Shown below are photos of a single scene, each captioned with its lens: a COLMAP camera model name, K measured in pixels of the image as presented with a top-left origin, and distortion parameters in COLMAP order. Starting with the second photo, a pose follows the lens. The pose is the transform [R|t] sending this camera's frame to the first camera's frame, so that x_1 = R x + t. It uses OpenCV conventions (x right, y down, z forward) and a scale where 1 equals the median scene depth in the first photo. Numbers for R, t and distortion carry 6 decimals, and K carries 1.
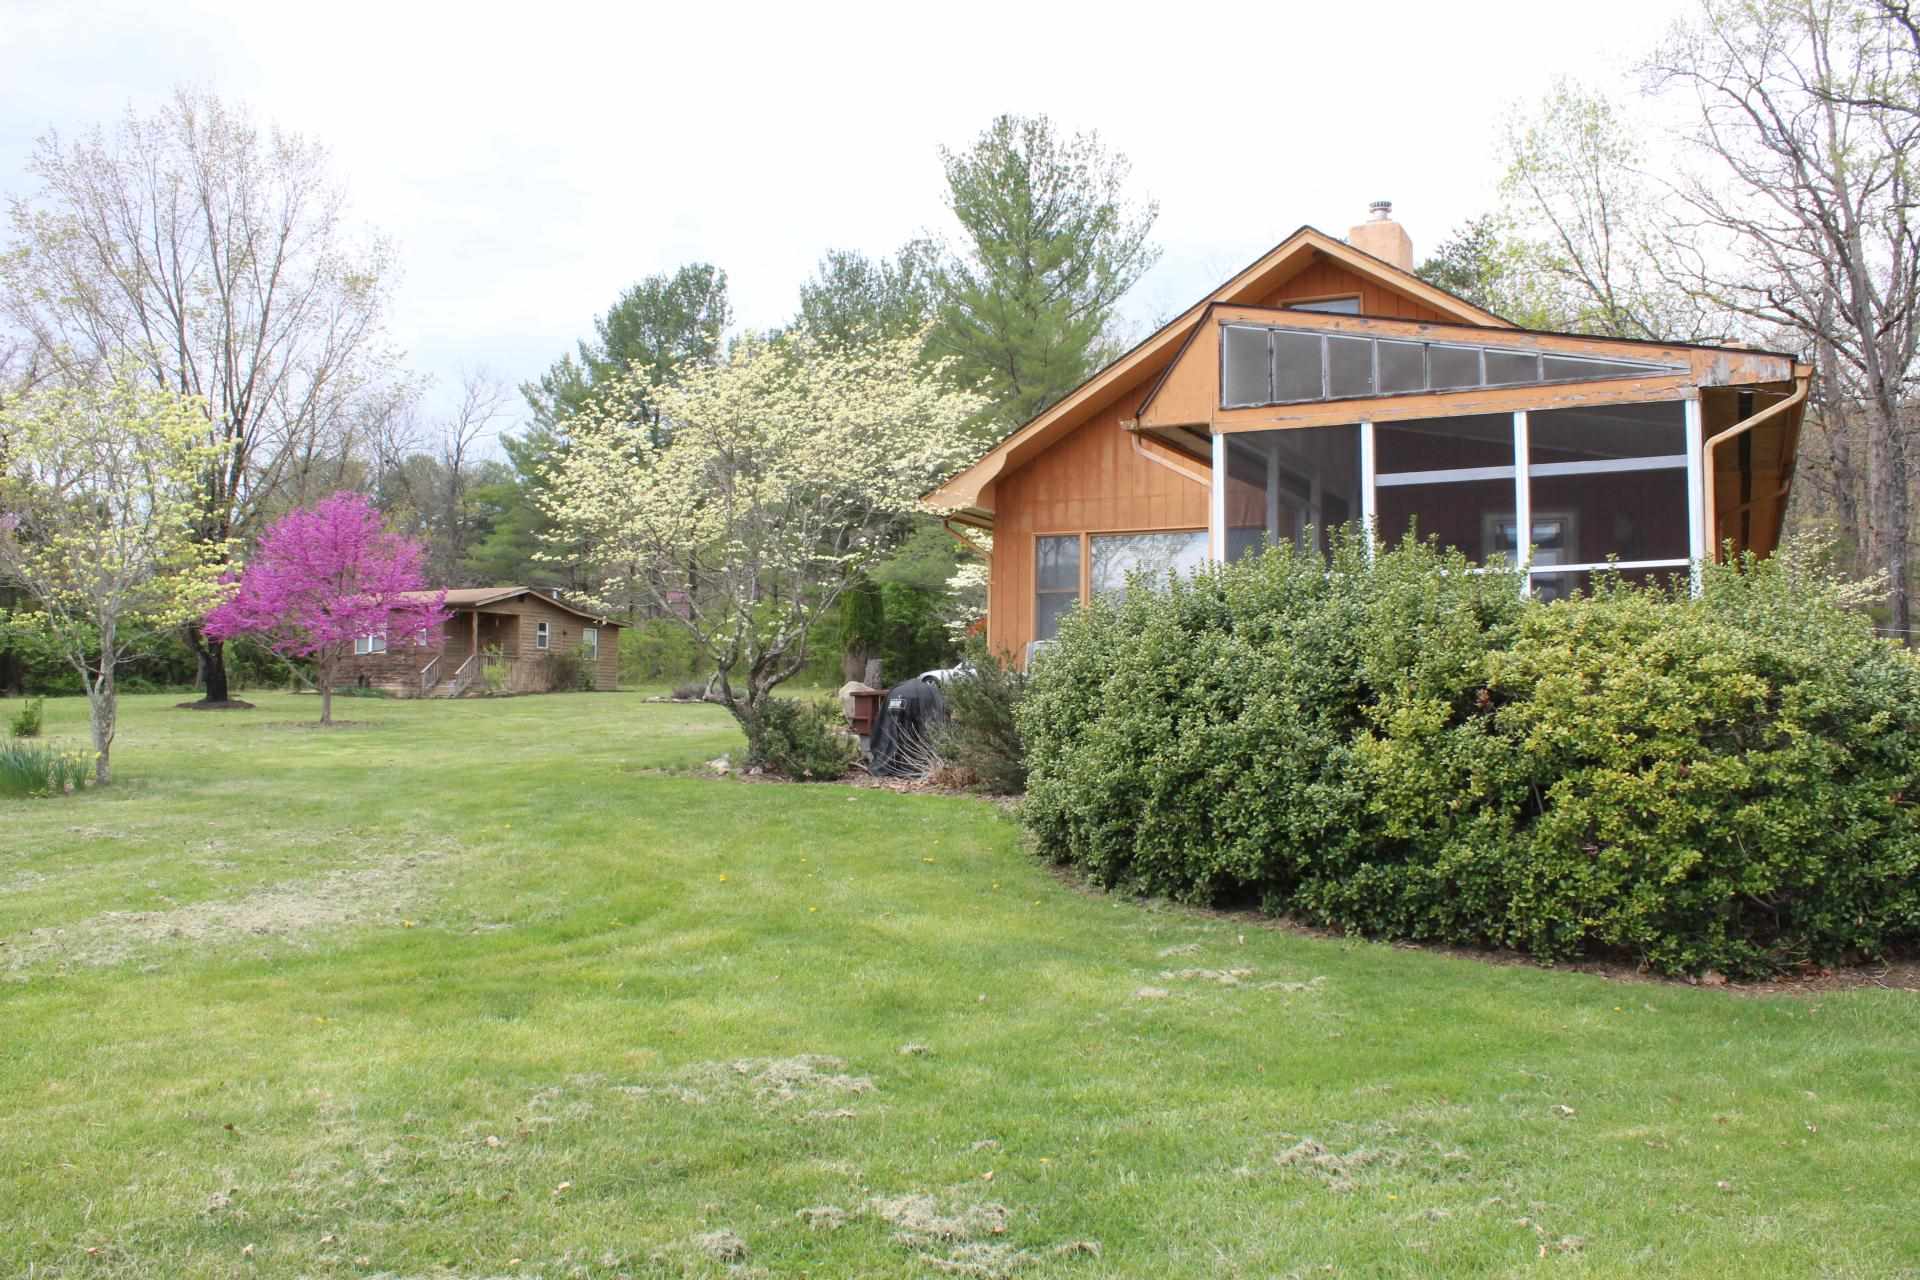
lens RADIAL K [[1587.7, 0, 957.5], [0, 1587.7, 655.1], [0, 0, 1]] dist [-0.057907, 0.015035]
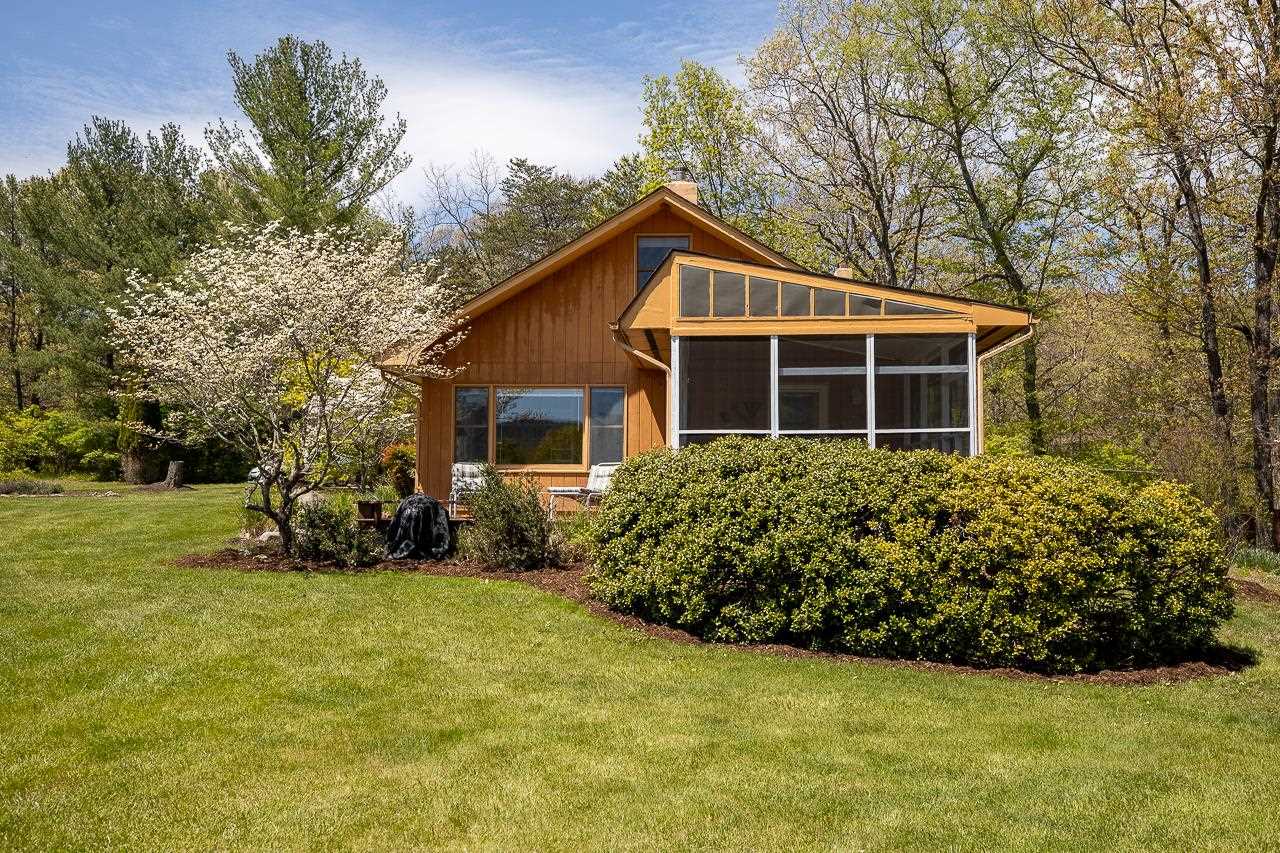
lens RADIAL K [[1184.2, 0, 641.0], [0, 1184.2, 434.1], [0, 0, 1]] dist [0.084982, 0.000000]
pose [[0.920443, 0.016001, 0.390549, -0.068918], [-0.010249, 0.999806, -0.016809, -0.005460], [-0.390742, 0.011469, 0.920429, -0.008850]]
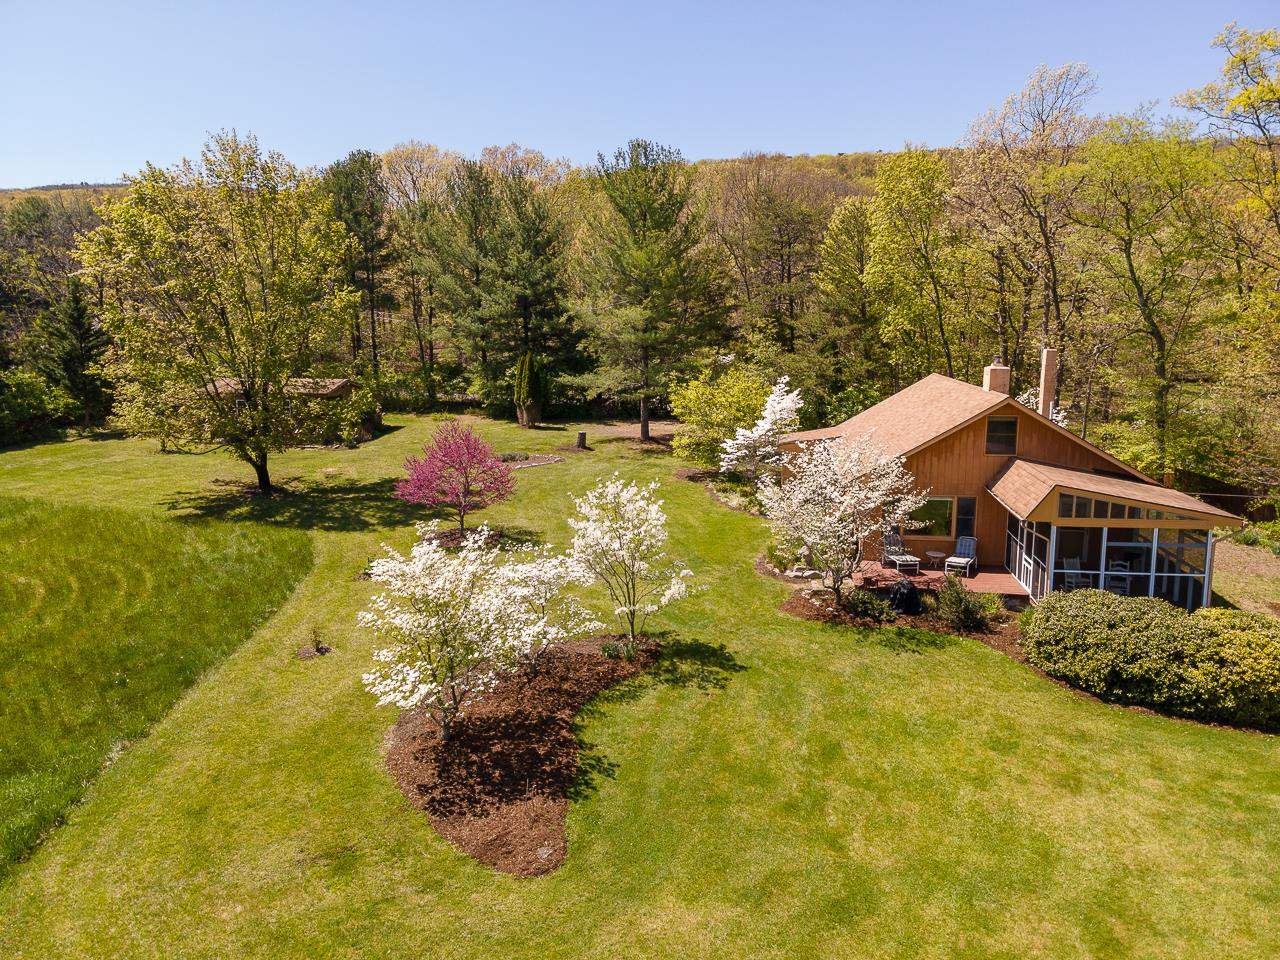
lens RADIAL K [[866.4, 0, 637.9], [0, 866.4, 472.9], [0, 0, 1]] dist [0.033282, 0.003607]
pose [[0.968941, -0.045169, 0.243133, -0.238216], [0.003282, 0.985440, 0.169993, -0.120875], [-0.247271, -0.163915, 0.954981, -0.102837]]
